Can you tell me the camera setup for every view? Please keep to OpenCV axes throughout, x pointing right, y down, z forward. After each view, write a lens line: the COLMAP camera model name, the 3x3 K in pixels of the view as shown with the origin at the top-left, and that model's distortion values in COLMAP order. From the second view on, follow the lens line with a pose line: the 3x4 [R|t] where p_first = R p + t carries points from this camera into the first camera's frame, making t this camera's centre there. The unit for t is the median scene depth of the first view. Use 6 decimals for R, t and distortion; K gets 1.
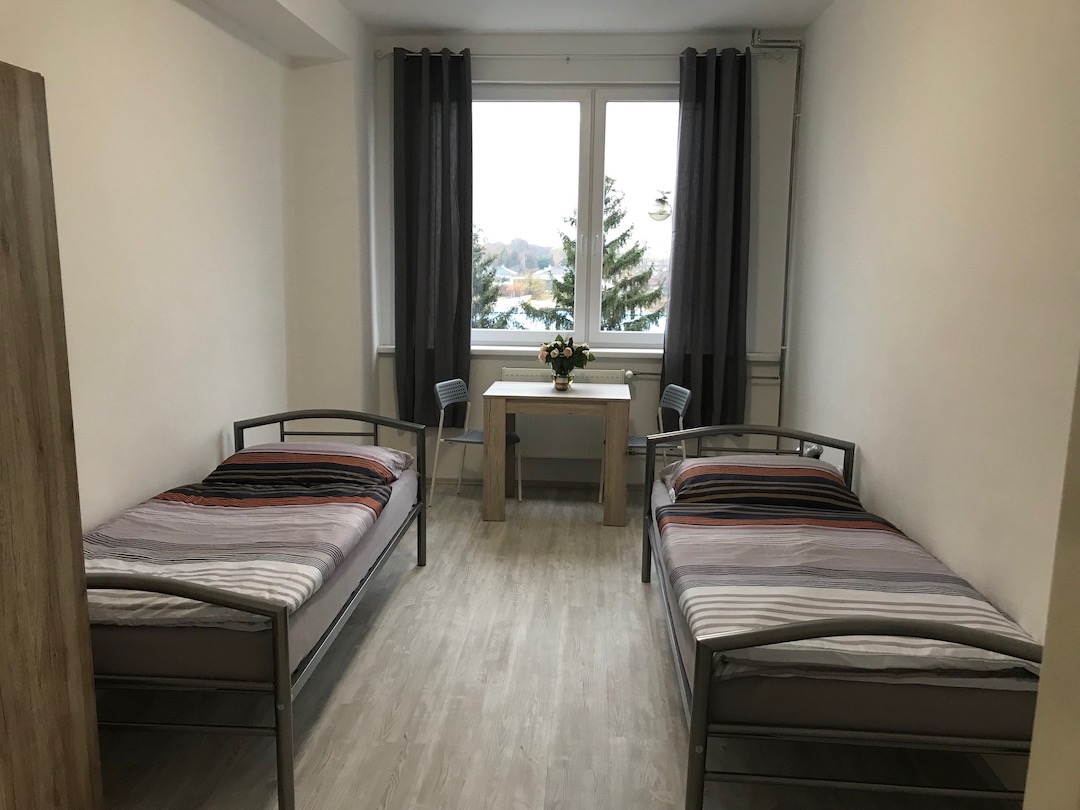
lens RADIAL K [[881.2, 0, 538.3], [0, 881.2, 397.5], [0, 0, 1]] dist [0.068202, -0.137594]
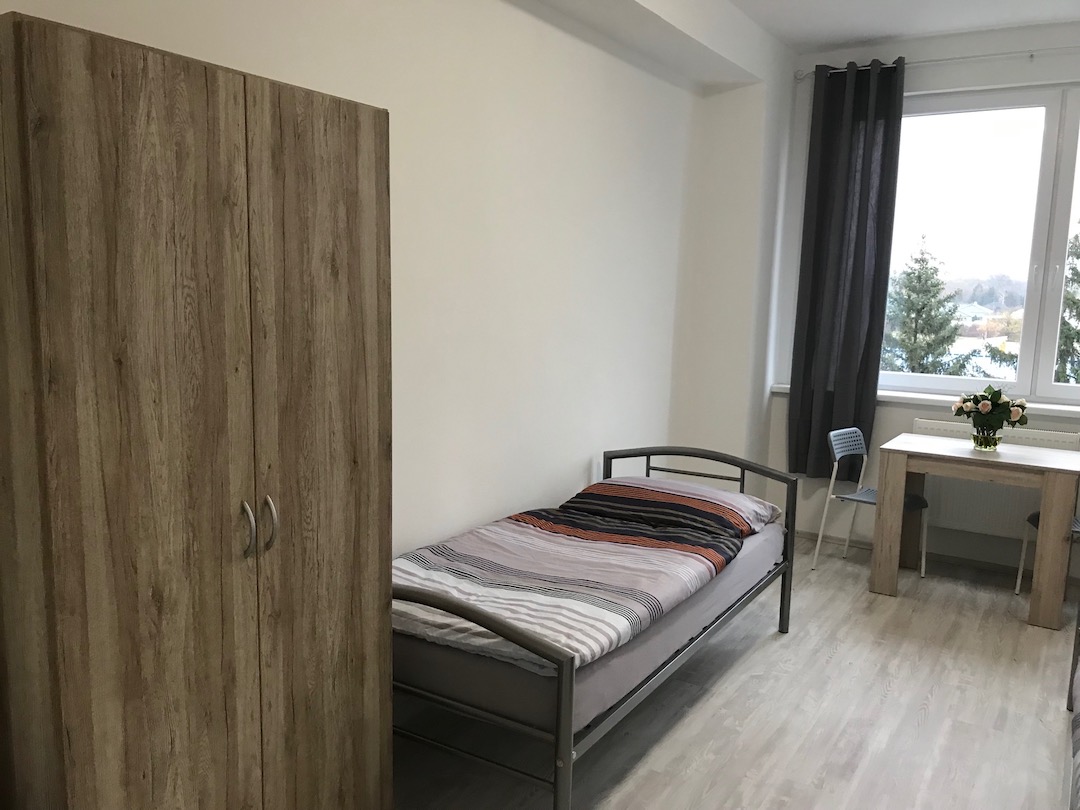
lens RADIAL K [[887.6, 0, 535.5], [0, 887.6, 401.3], [0, 0, 1]] dist [0.025082, -0.009491]
pose [[0.880109, 0.073698, -0.469017, 0.061431], [-0.089471, 0.995924, -0.011399, -0.011448], [0.466266, 0.051996, 0.883115, 0.084111]]
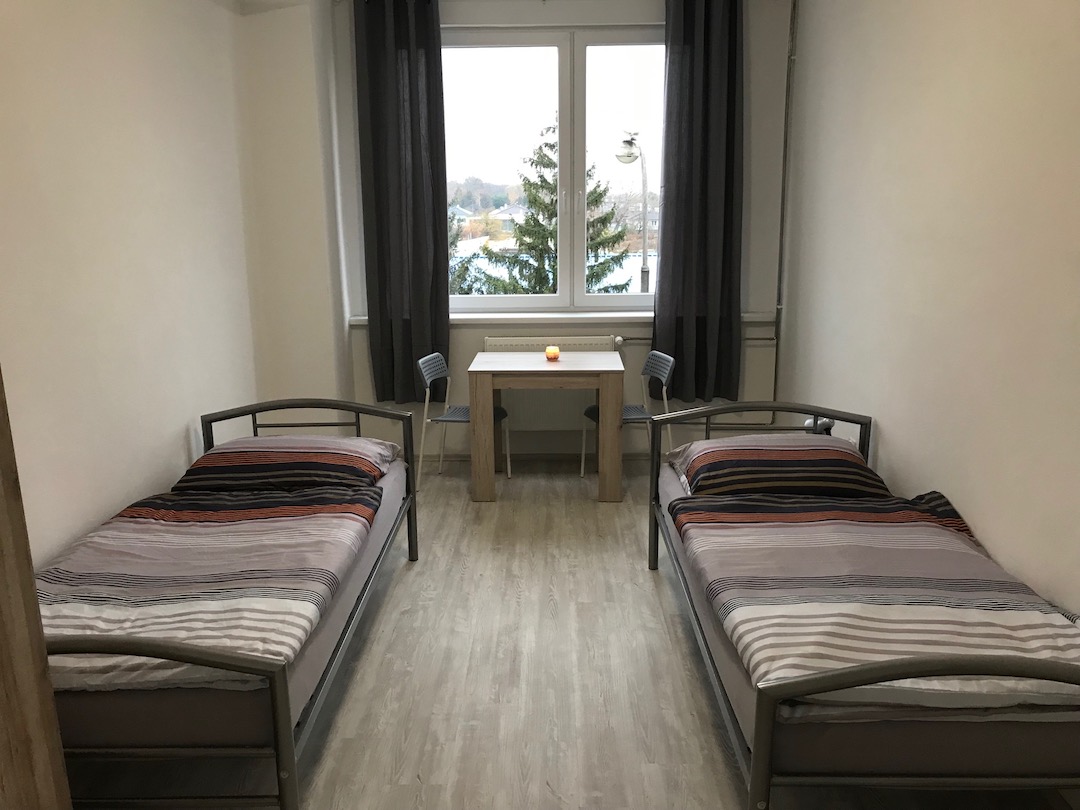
lens RADIAL K [[881.2, 0, 538.3], [0, 881.2, 397.5], [0, 0, 1]] dist [0.068202, -0.137594]
pose [[0.998475, -0.035564, 0.042217, -0.038096], [0.032683, 0.997213, 0.067069, -0.046260], [-0.044485, -0.065587, 0.996855, 0.082164]]
